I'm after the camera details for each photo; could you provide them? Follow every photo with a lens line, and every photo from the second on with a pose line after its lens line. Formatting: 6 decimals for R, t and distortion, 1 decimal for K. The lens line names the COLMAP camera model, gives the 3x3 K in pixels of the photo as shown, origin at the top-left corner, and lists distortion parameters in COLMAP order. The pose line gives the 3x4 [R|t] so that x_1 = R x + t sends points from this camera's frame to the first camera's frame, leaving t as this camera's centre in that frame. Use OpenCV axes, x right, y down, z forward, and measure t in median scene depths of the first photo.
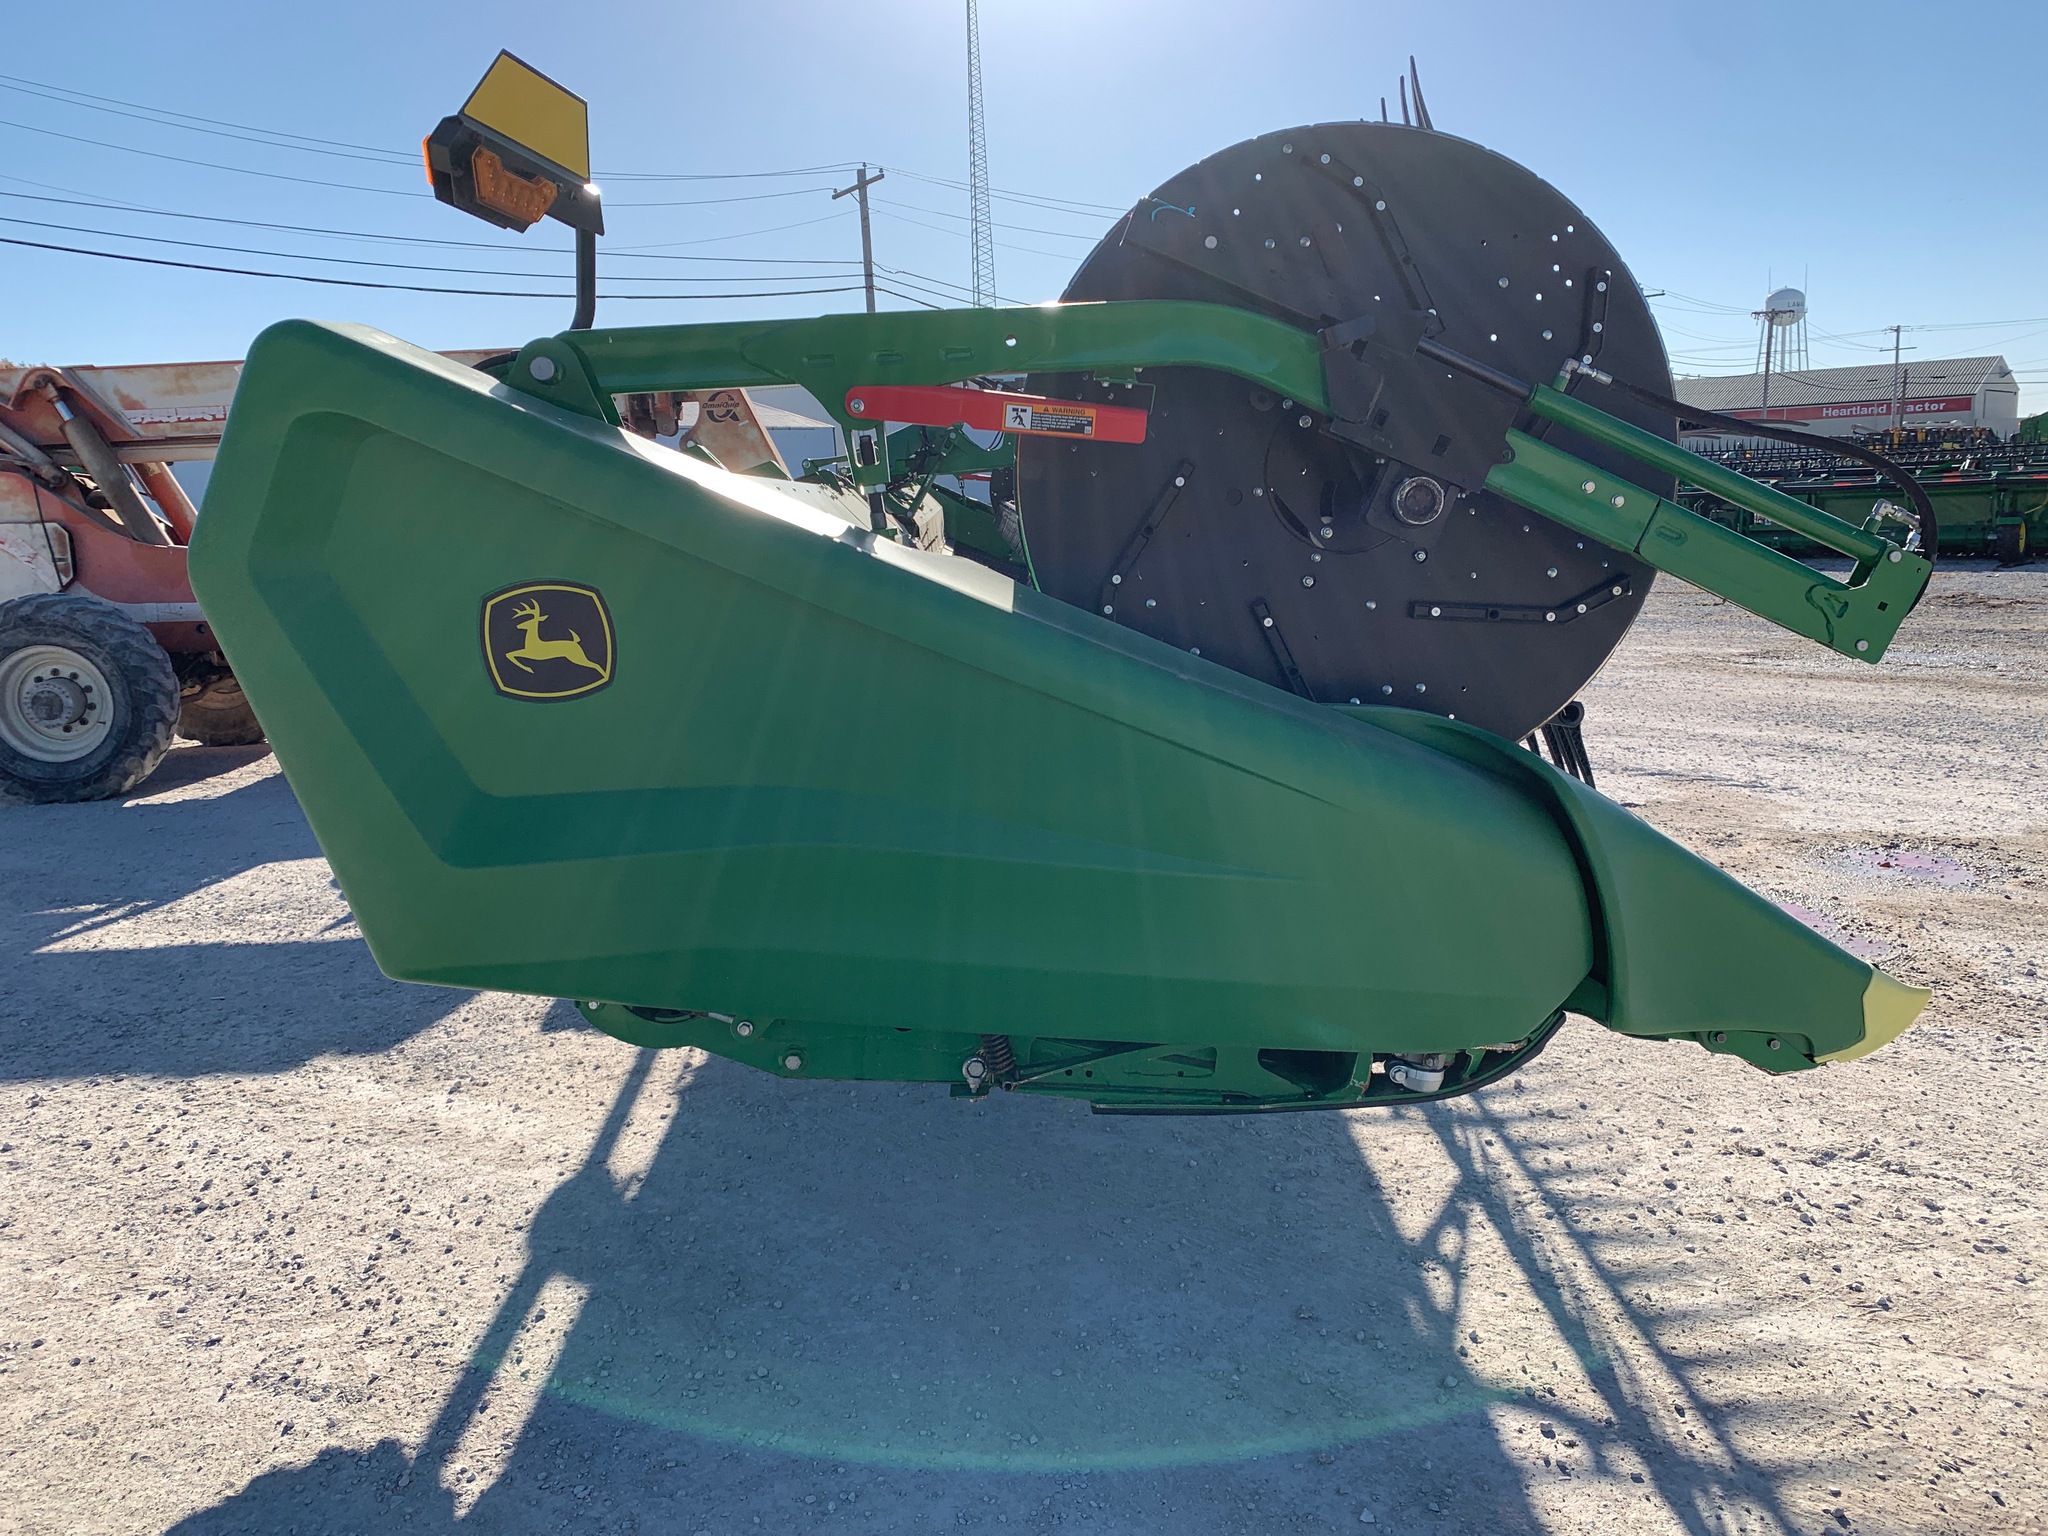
lens RADIAL K [[1671.3, 0, 1023.4], [0, 1671.3, 772.4], [0, 0, 1]] dist [0.117594, -0.191456]
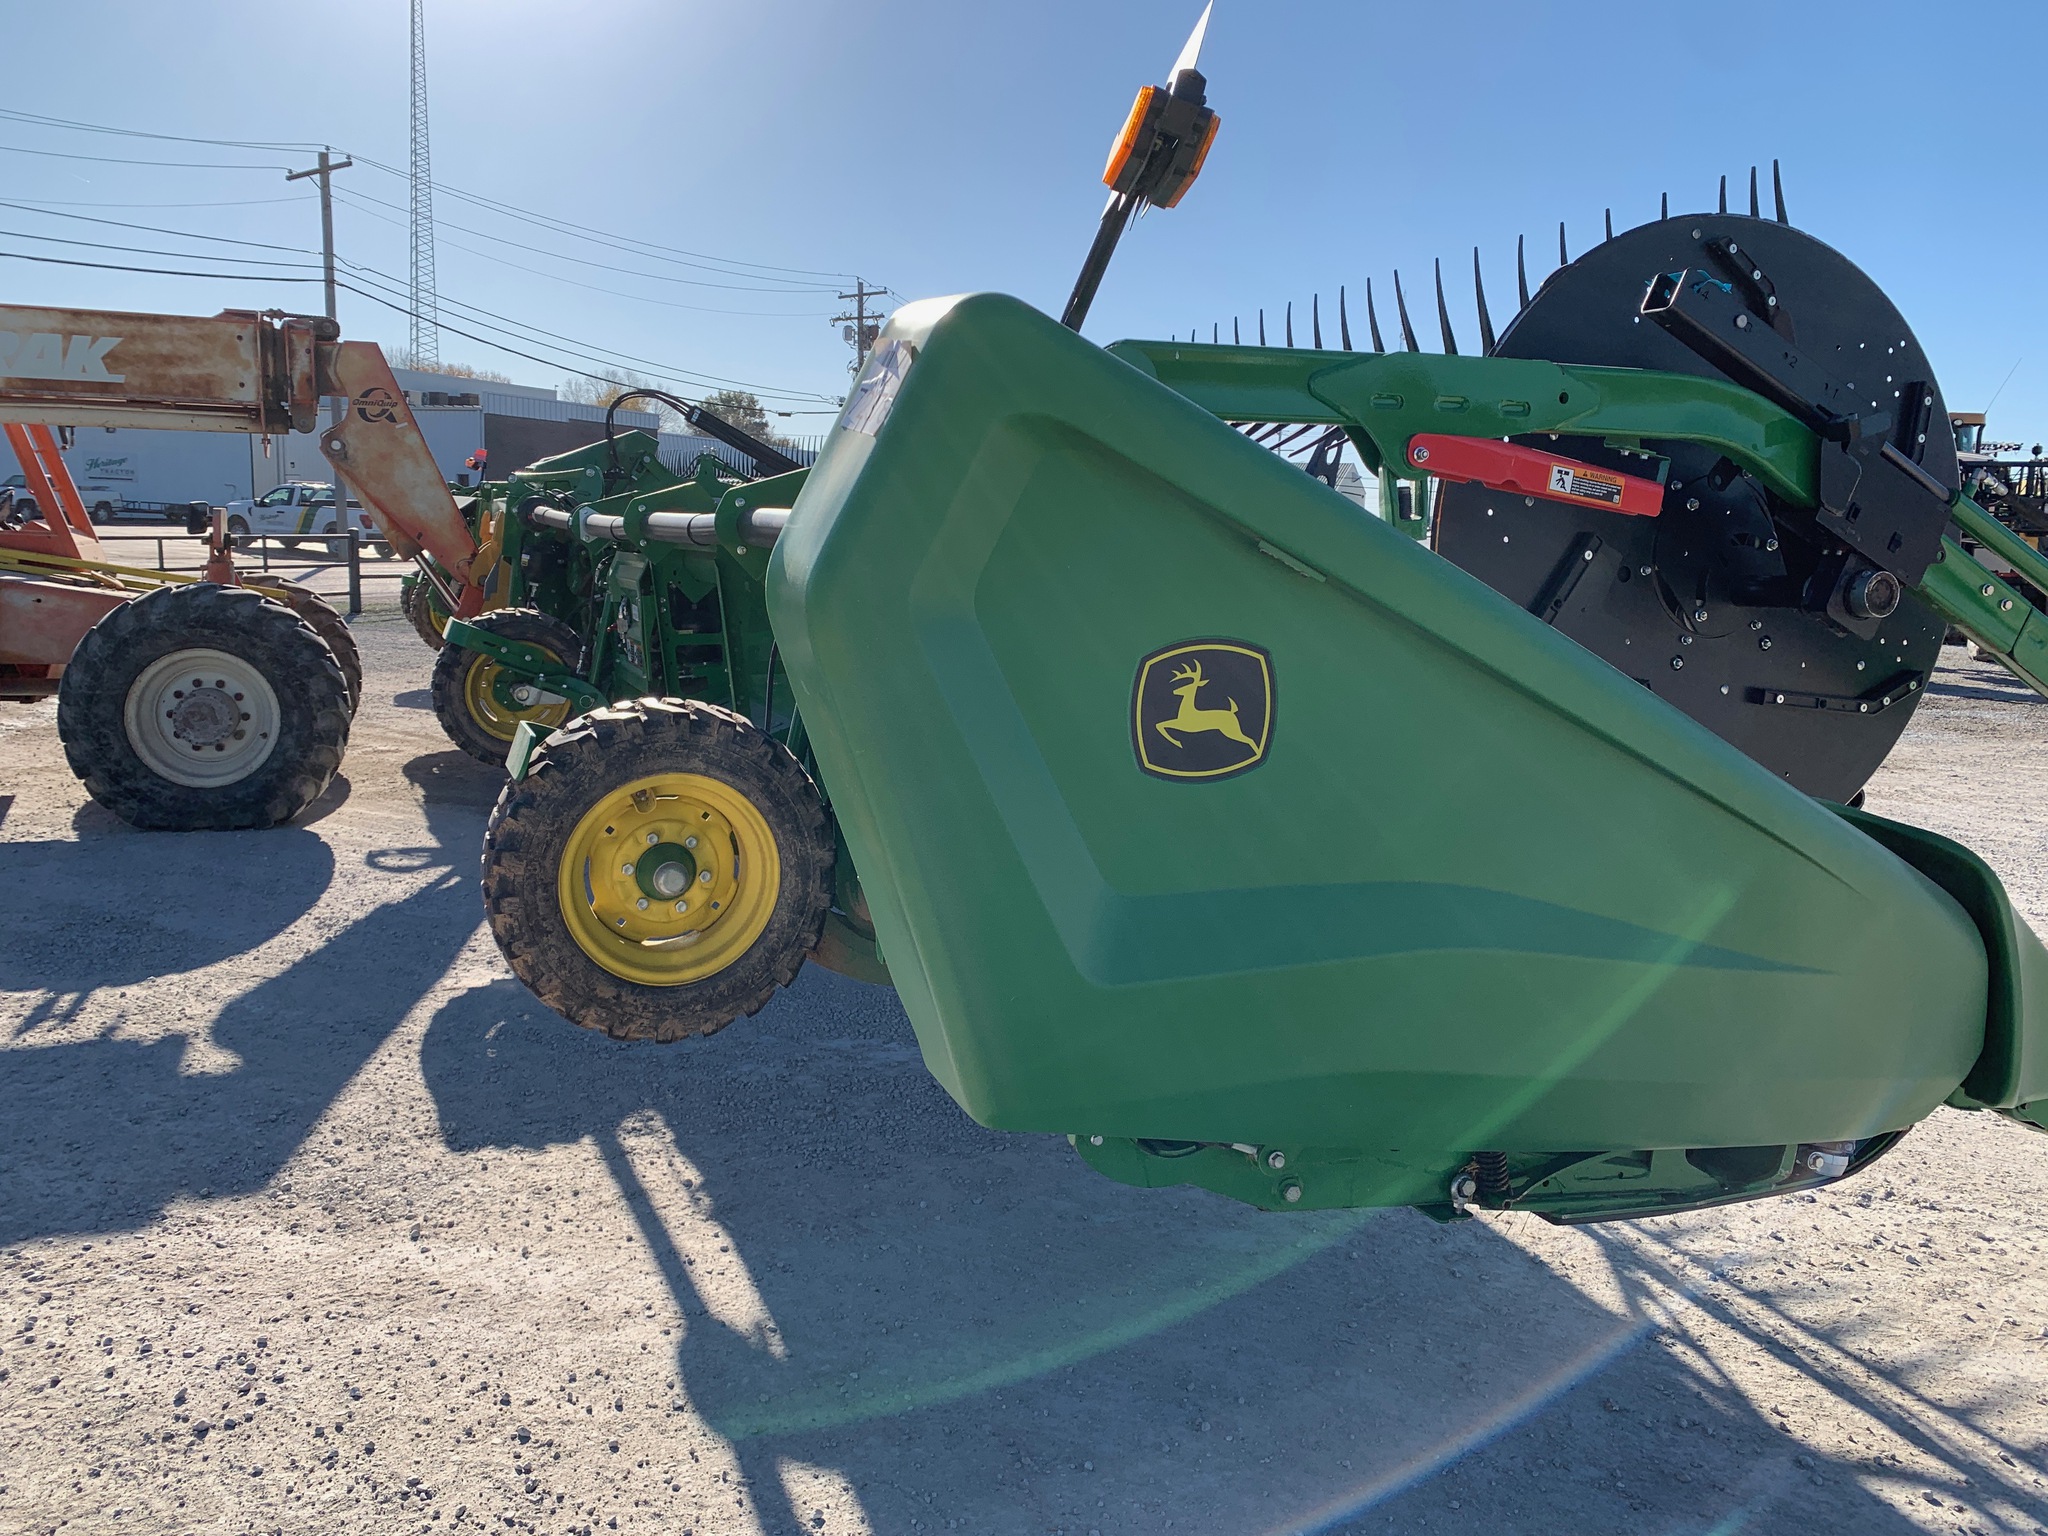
lens RADIAL K [[1654.5, 0, 1024.0], [0, 1654.5, 768.0], [0, 0, 1]] dist [0.065159, -0.061418]
pose [[0.930224, 0.017784, 0.366560, -0.564422], [-0.007928, 0.999566, -0.028377, -0.021819], [-0.366906, 0.023491, 0.929961, 0.233772]]
